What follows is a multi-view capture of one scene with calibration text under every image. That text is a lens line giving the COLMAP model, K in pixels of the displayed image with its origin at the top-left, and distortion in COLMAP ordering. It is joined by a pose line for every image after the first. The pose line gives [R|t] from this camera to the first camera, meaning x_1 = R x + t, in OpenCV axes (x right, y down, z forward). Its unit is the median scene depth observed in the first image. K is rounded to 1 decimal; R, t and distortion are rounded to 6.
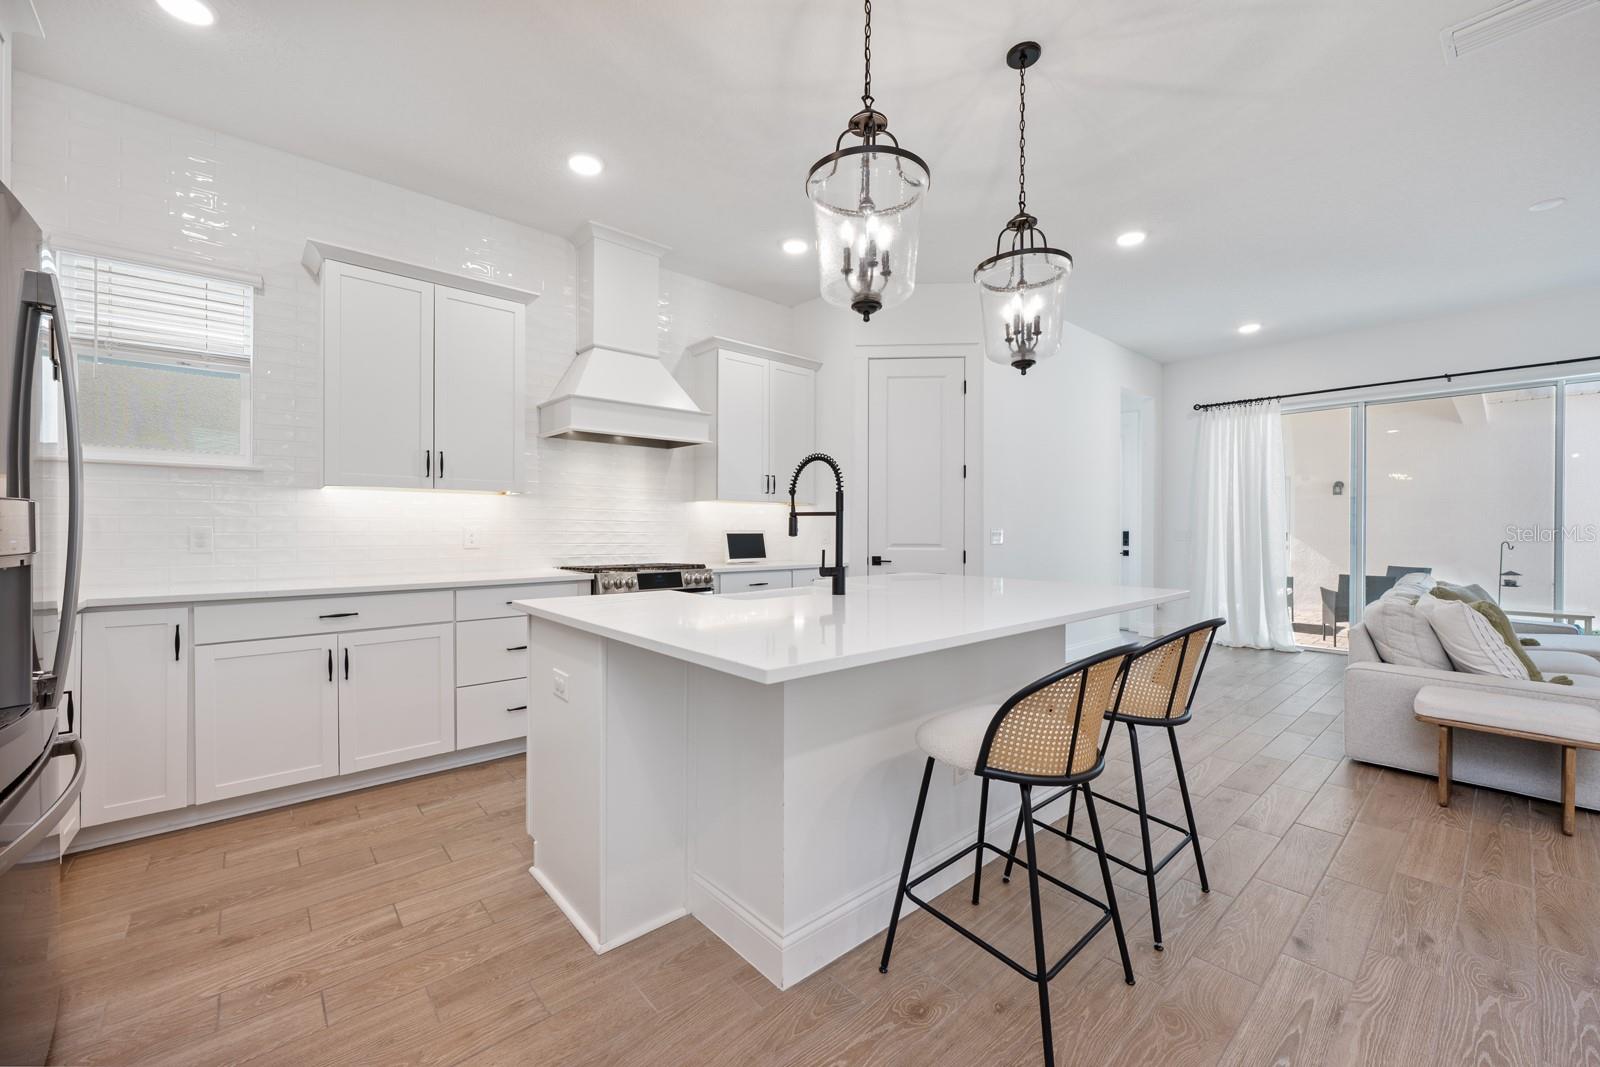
lens RADIAL K [[633.3, 0, 802.5], [0, 633.3, 529.2], [0, 0, 1]] dist [-0.000560, -0.000424]
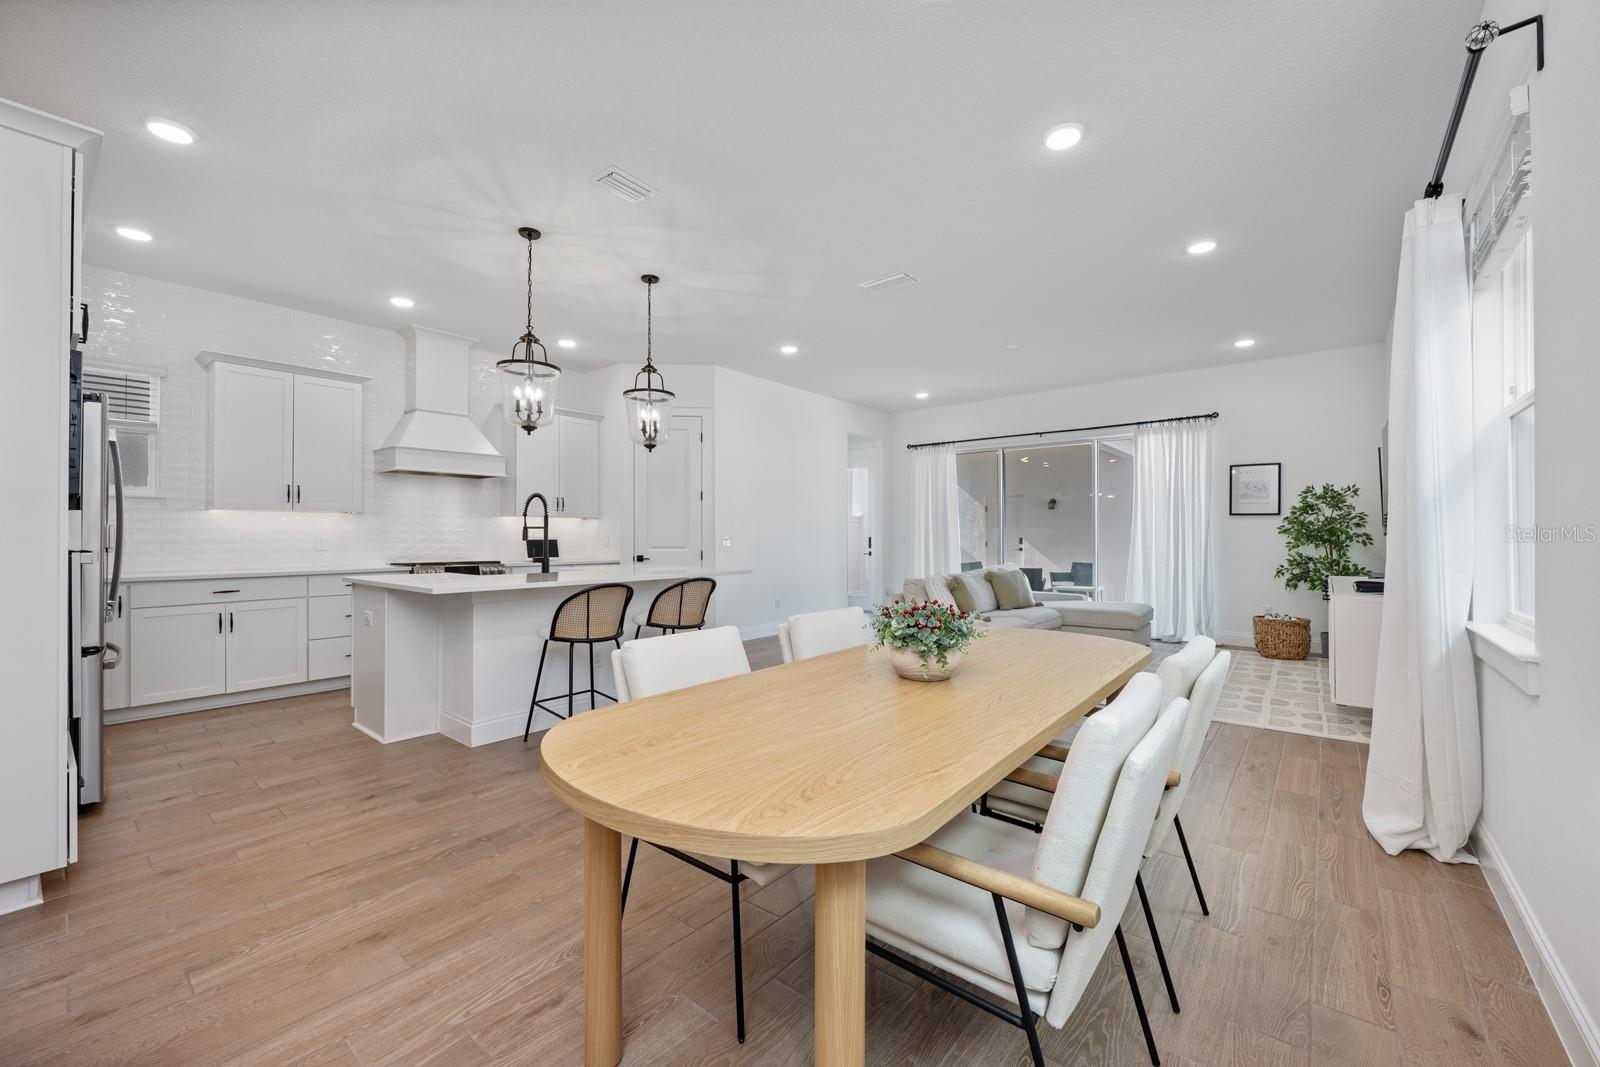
lens RADIAL K [[633.3, 0, 801.4], [0, 633.3, 530.3], [0, 0, 1]] dist [-0.000560, -0.000424]
pose [[0.988209, -0.001588, 0.153101, 0.387047], [0.002959, 0.999958, -0.008727, 0.000183], [-0.153081, 0.009077, 0.988172, -0.680517]]
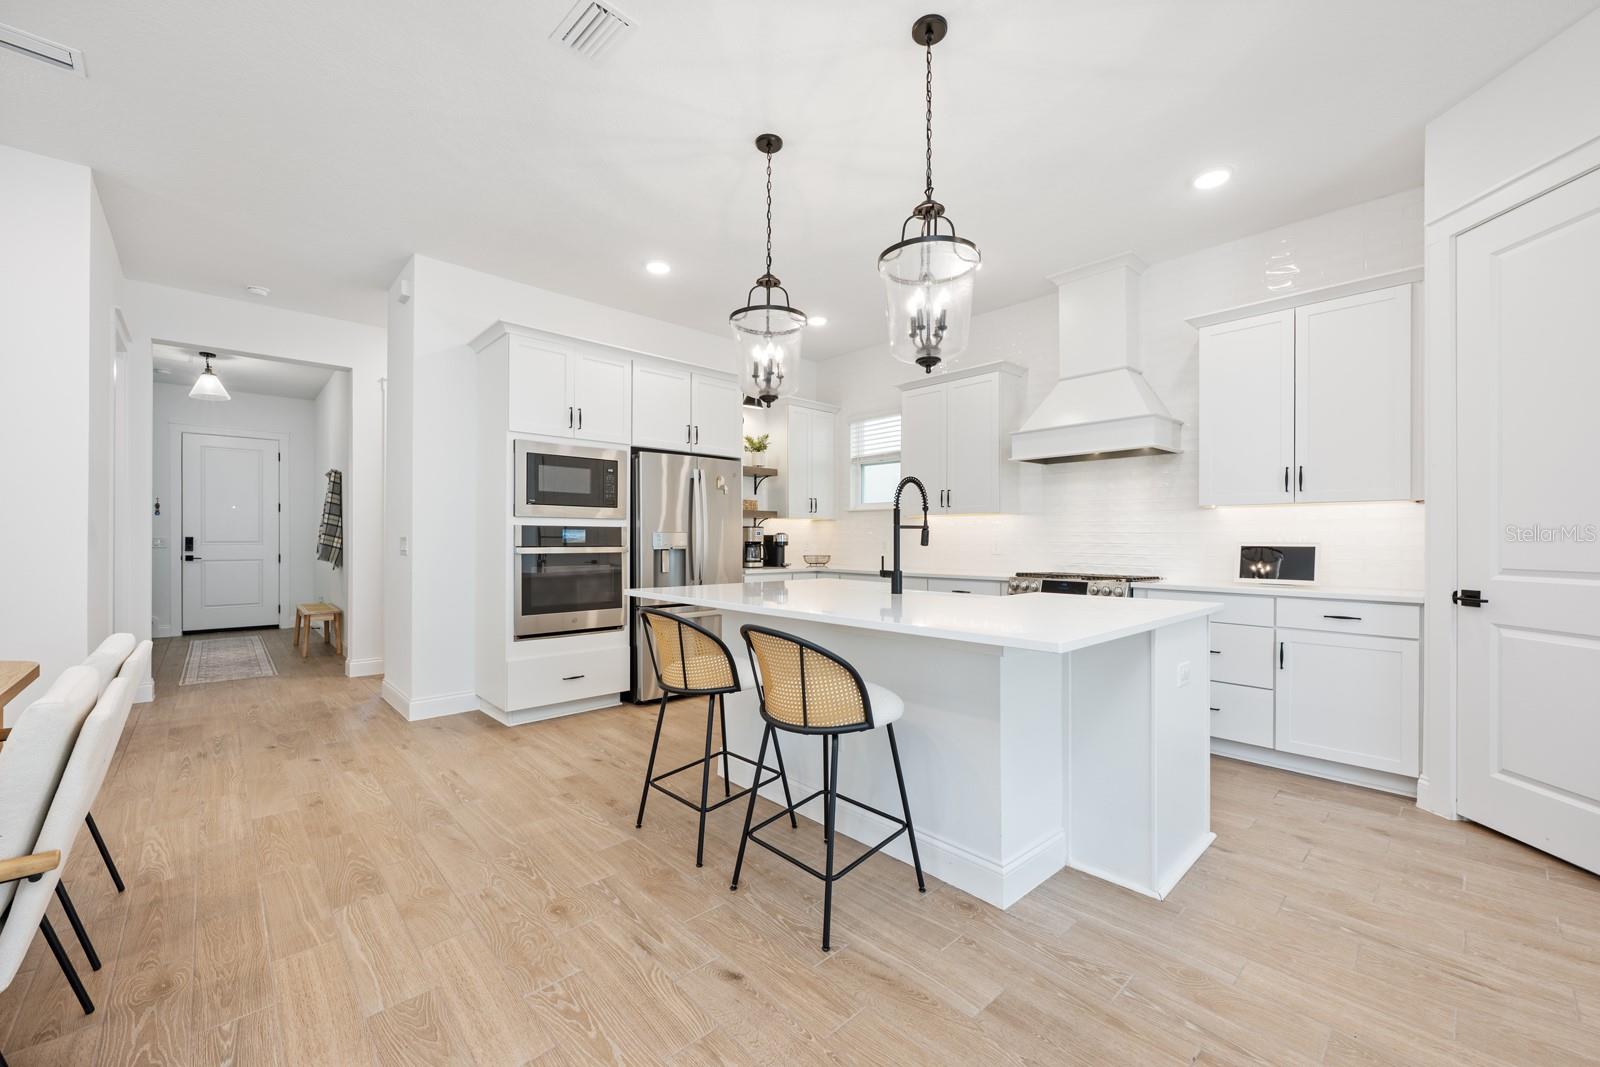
lens RADIAL K [[633.3, 0, 791.5], [0, 633.3, 542.4], [0, 0, 1]] dist [-0.000560, -0.000424]
pose [[0.019020, 0.002689, -0.999815, 0.983324], [-0.001536, 0.999995, 0.002660, 0.001372], [0.999818, 0.001485, 0.019024, 0.605082]]
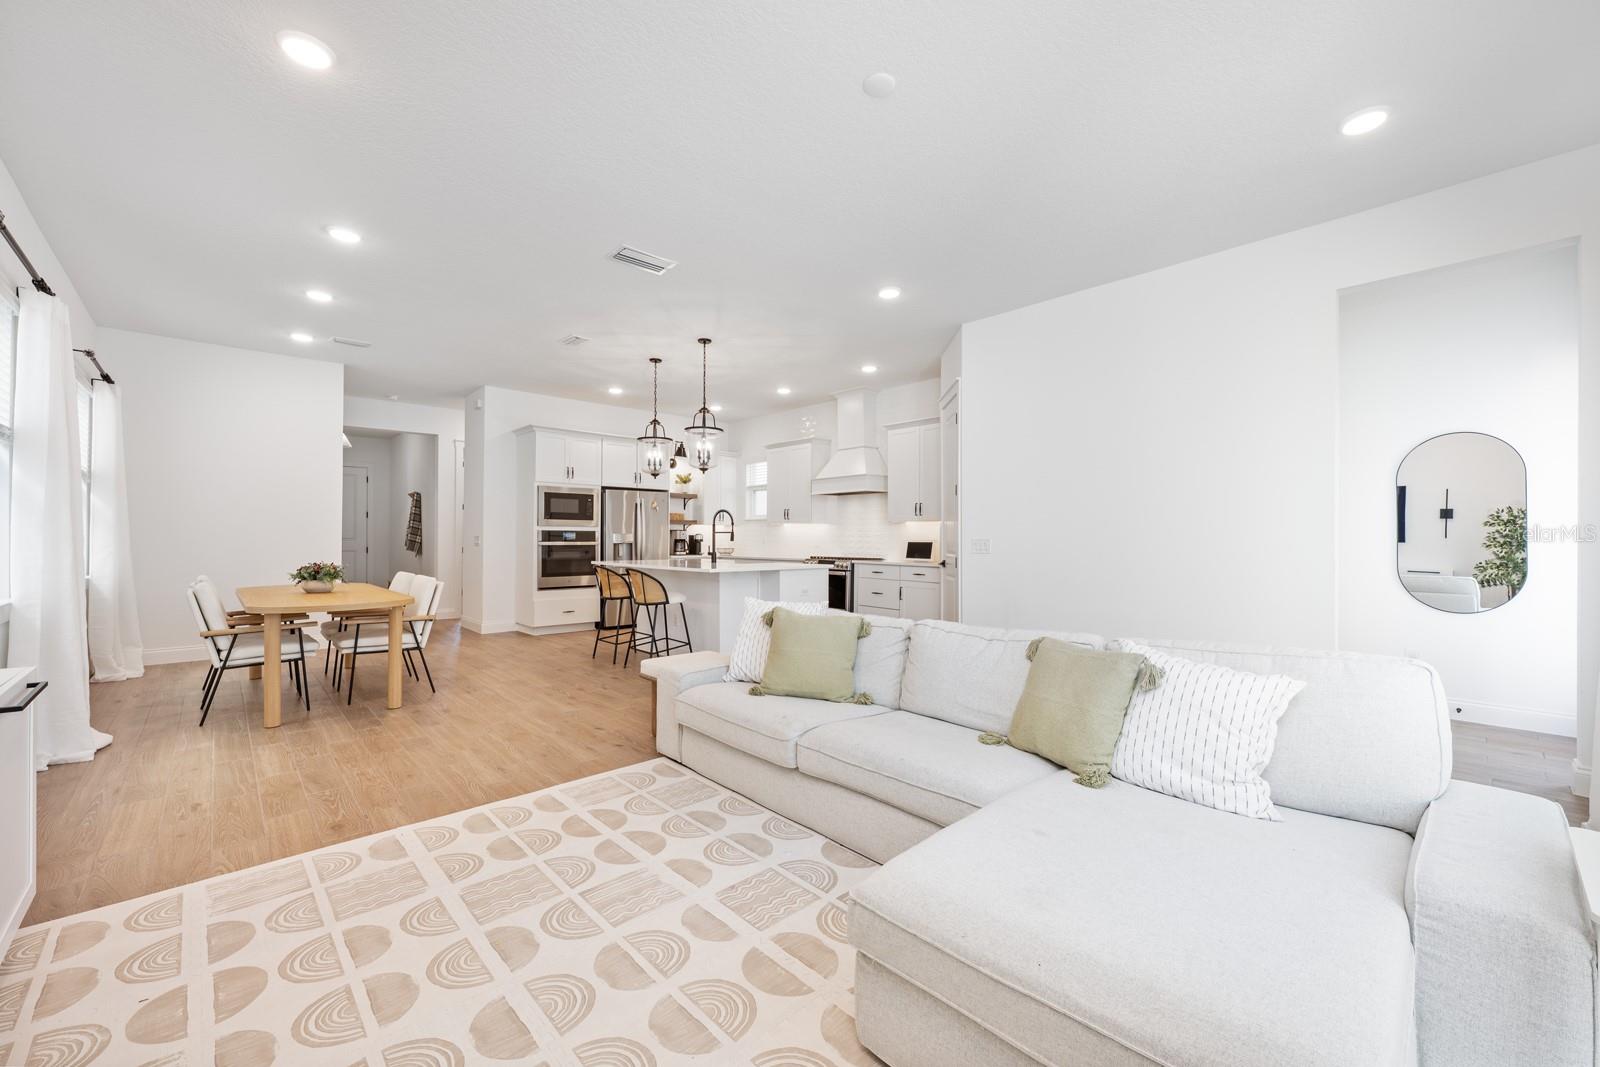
lens RADIAL K [[633.3, 0, 793.5], [0, 633.3, 539.1], [0, 0, 1]] dist [-0.000560, -0.000424]
pose [[0.015534, 0.000088, -0.999879, 2.123498], [-0.003830, 0.999993, 0.000028, 0.001226], [0.999872, 0.003829, 0.015535, 1.007944]]
